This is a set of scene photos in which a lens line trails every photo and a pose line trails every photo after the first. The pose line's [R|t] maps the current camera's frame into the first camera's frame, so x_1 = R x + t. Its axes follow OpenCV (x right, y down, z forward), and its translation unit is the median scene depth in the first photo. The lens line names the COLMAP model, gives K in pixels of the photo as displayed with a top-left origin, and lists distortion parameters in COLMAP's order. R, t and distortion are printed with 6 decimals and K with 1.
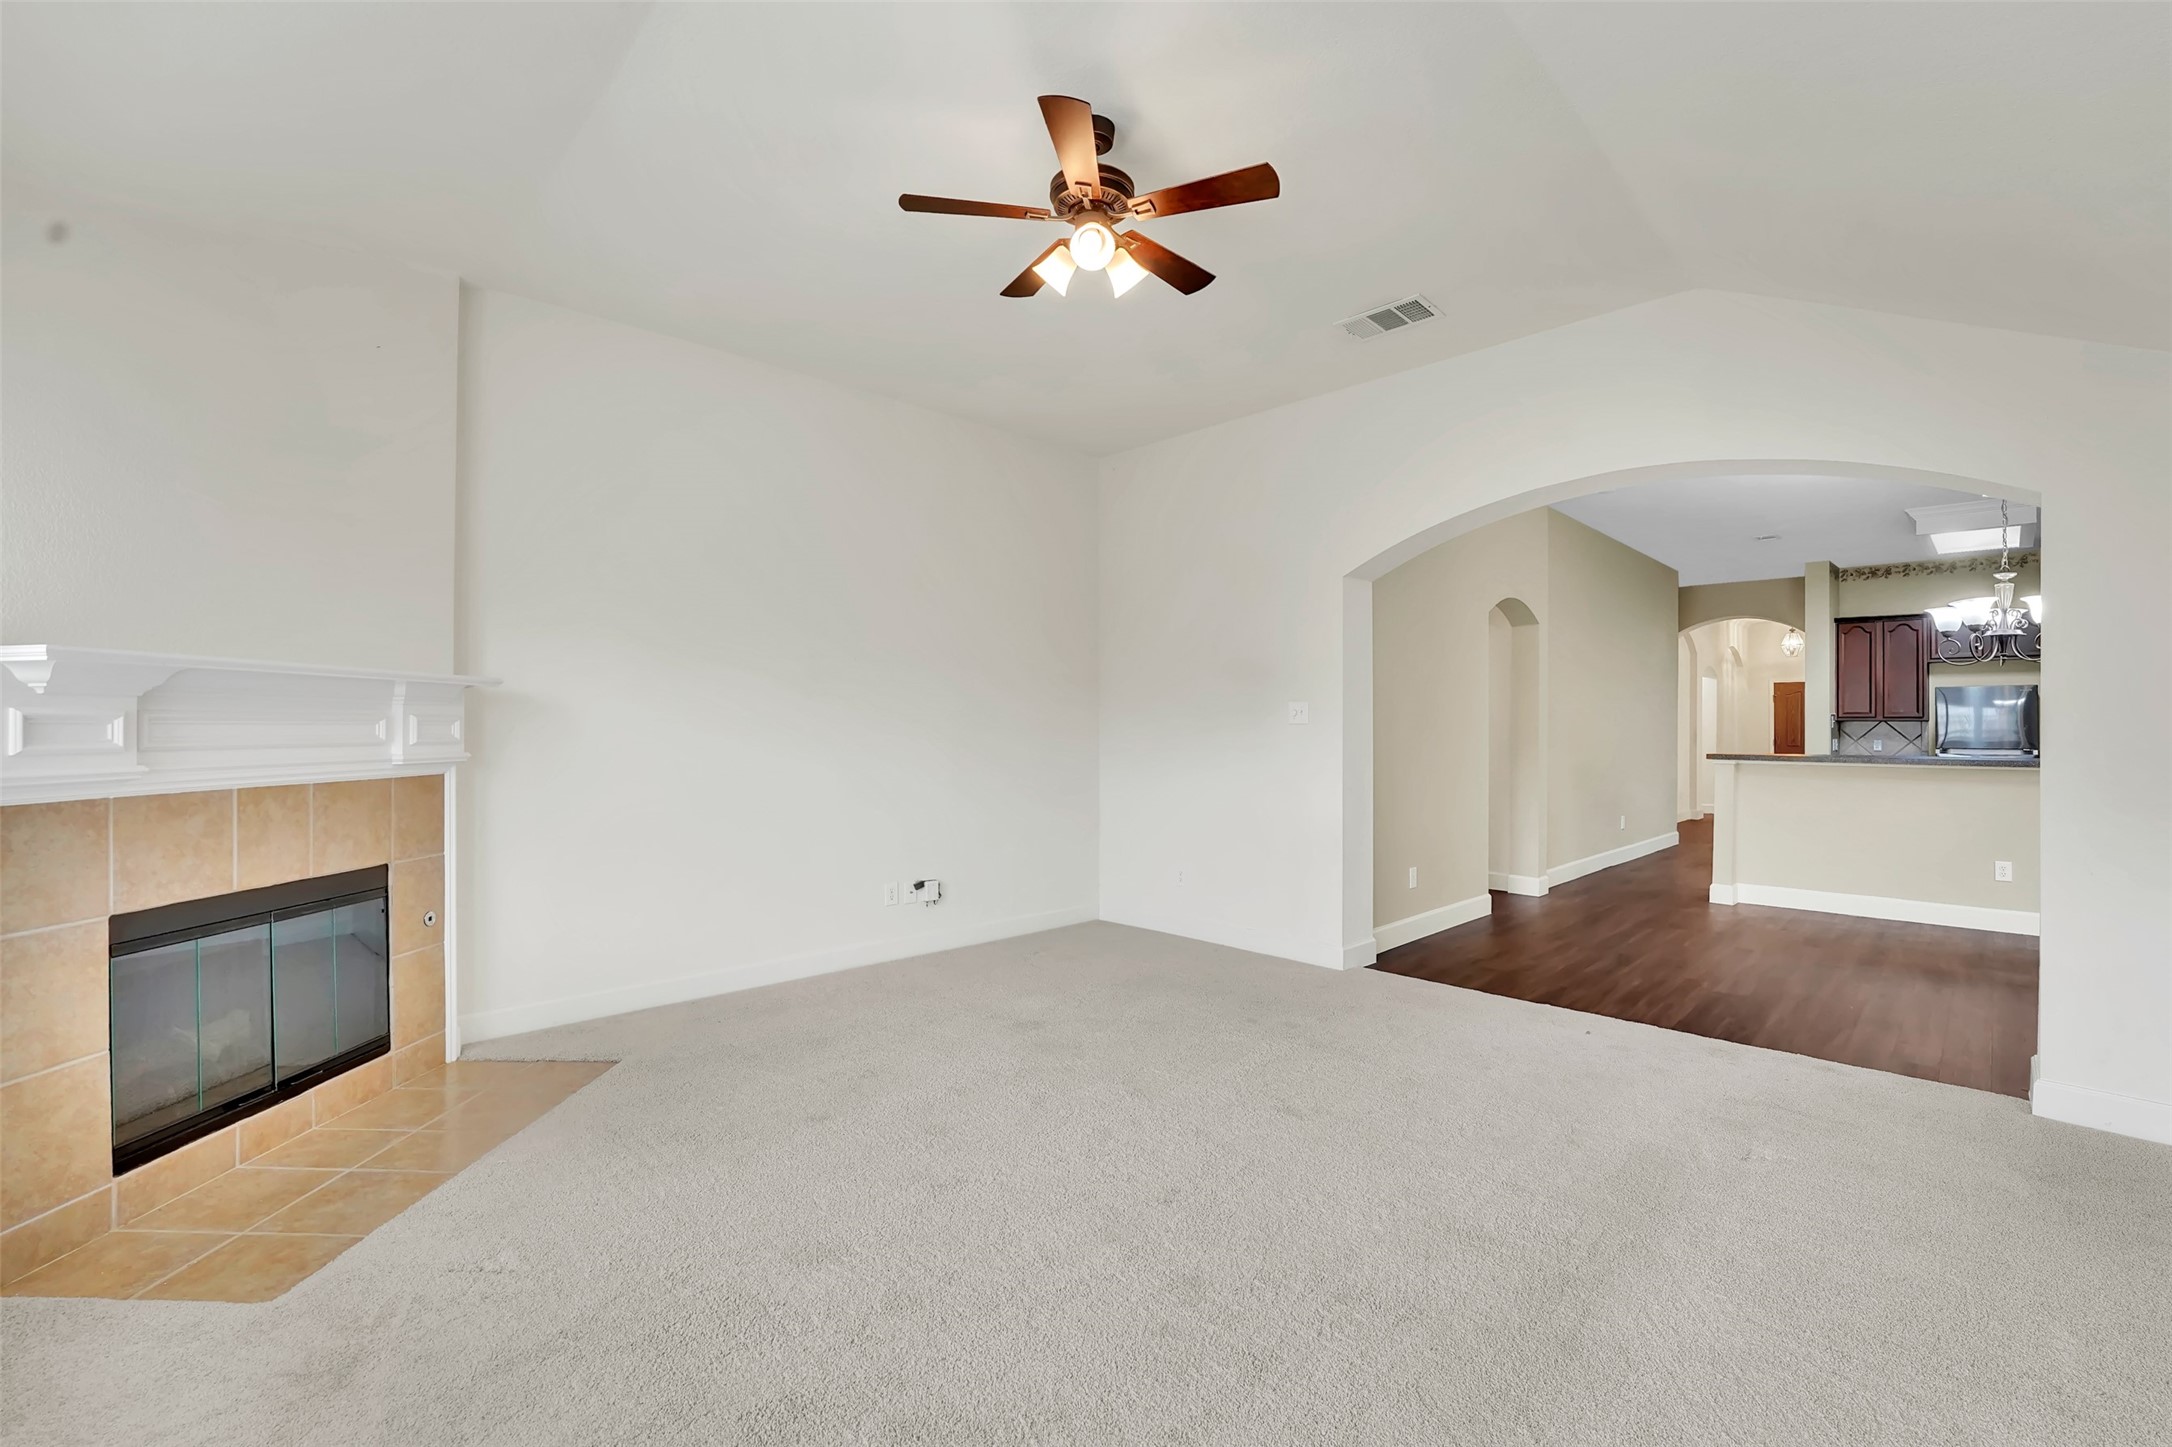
lens RADIAL K [[910.3, 0, 1095.5], [0, 910.3, 721.8], [0, 0, 1]] dist [-0.024338, 0.001093]
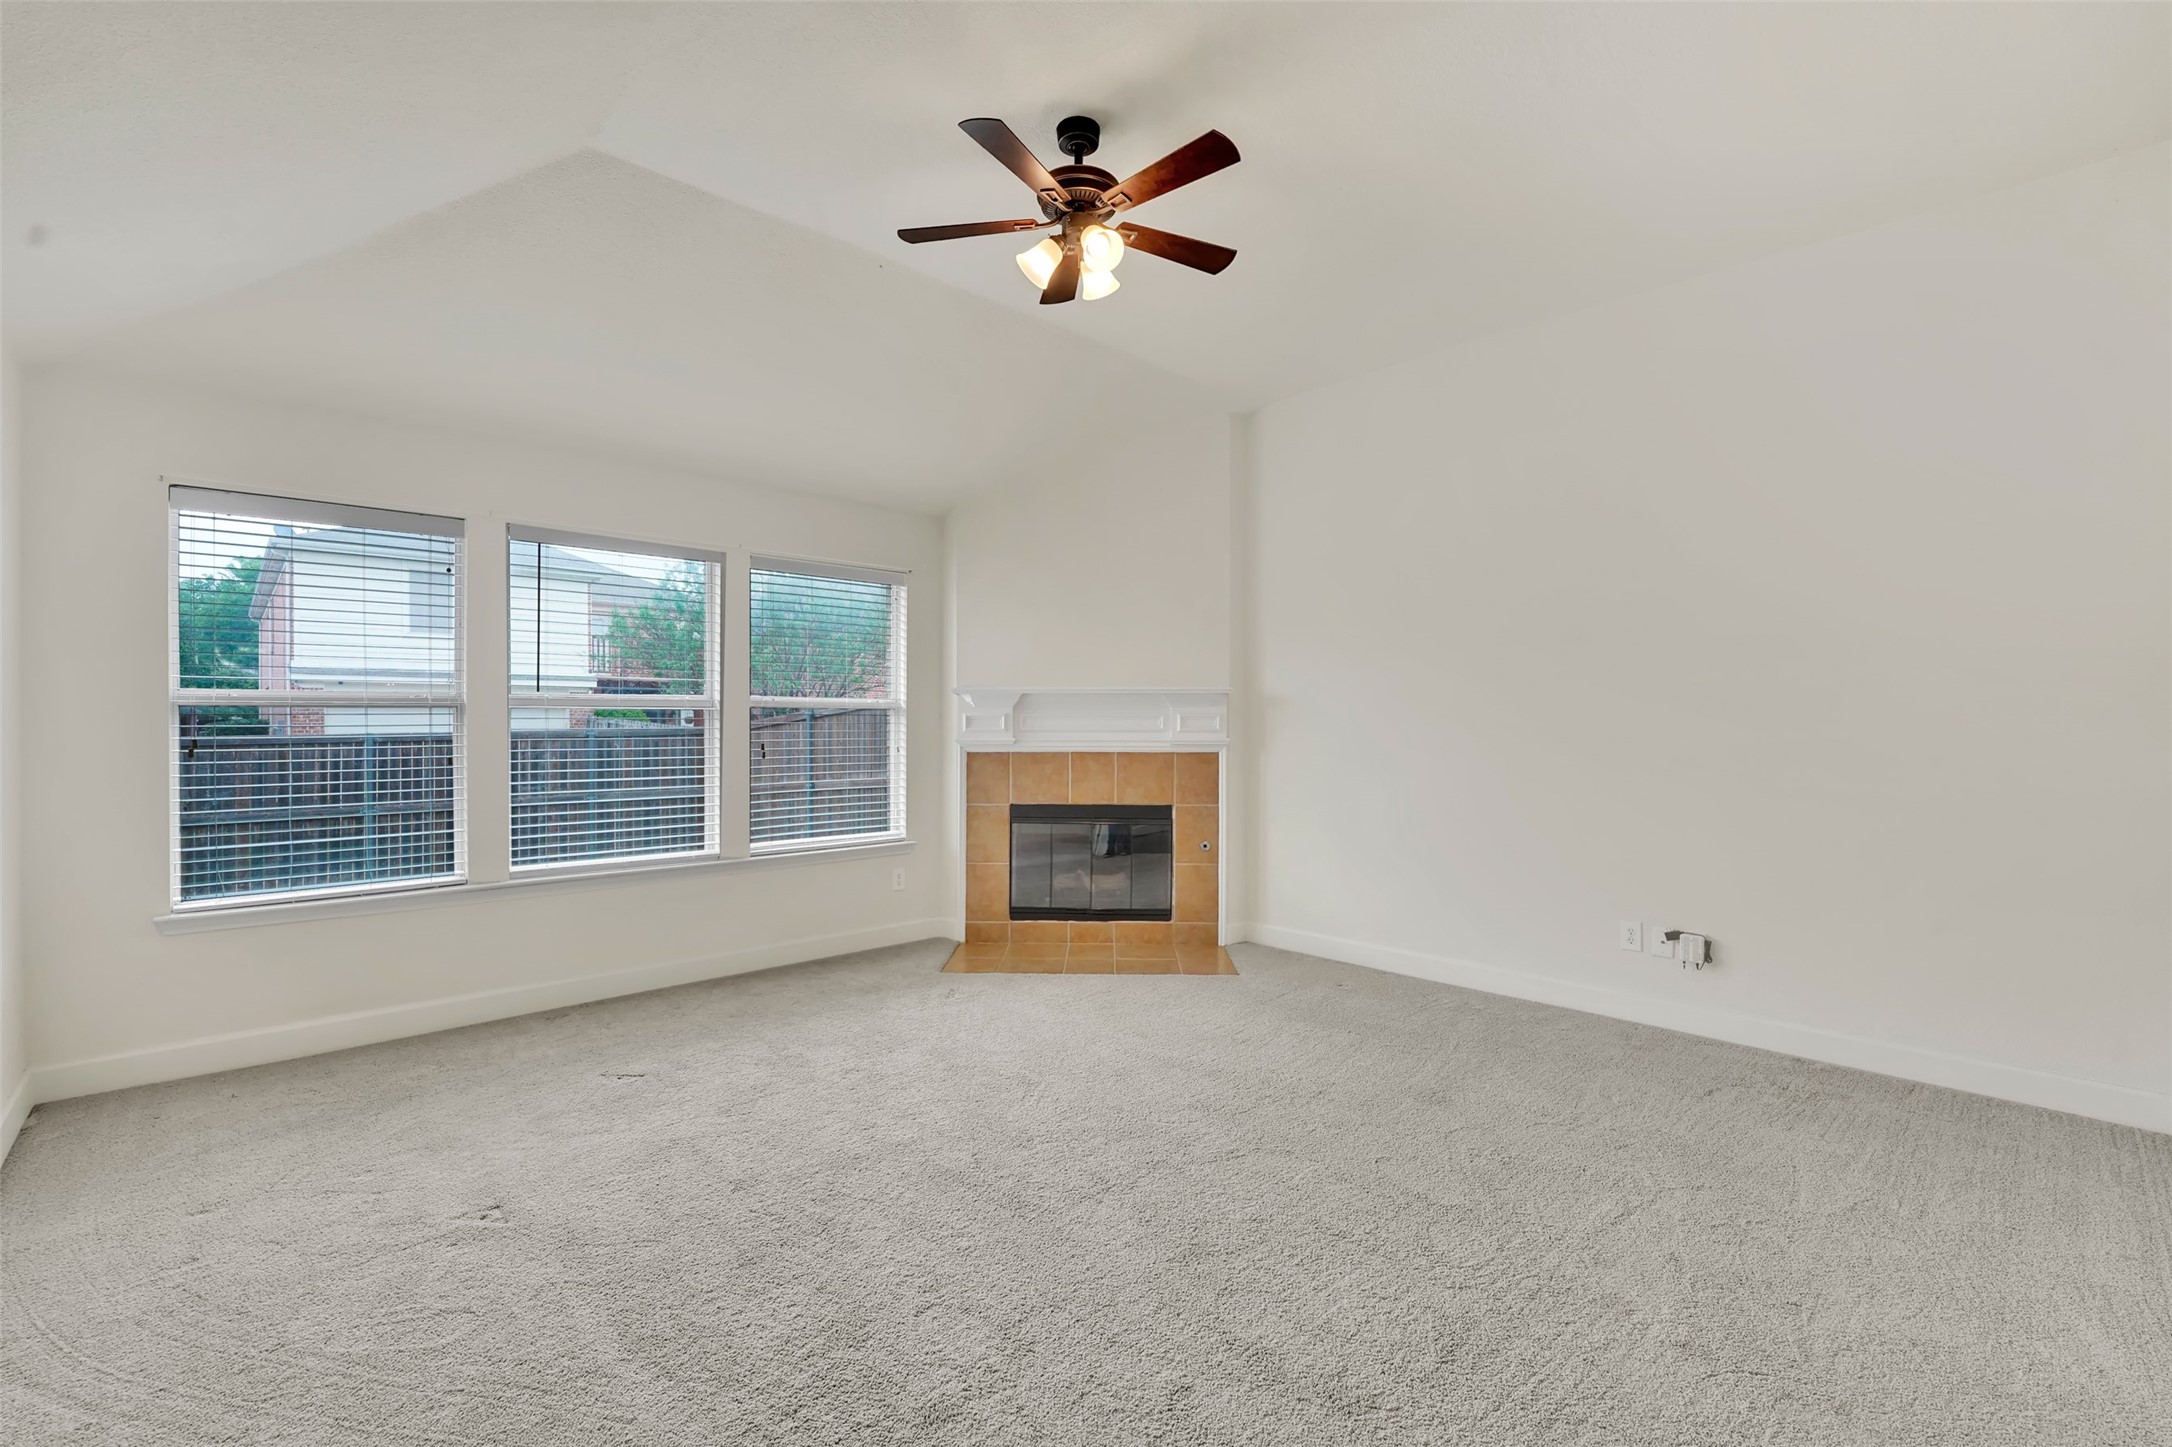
lens RADIAL K [[910.3, 0, 1088.2], [0, 910.3, 724.8], [0, 0, 1]] dist [-0.024338, 0.001093]
pose [[-0.024574, -0.004107, -0.999690, 0.876553], [0.006913, 0.999967, -0.004278, 0.019121], [0.999674, -0.007016, -0.024544, 0.903486]]
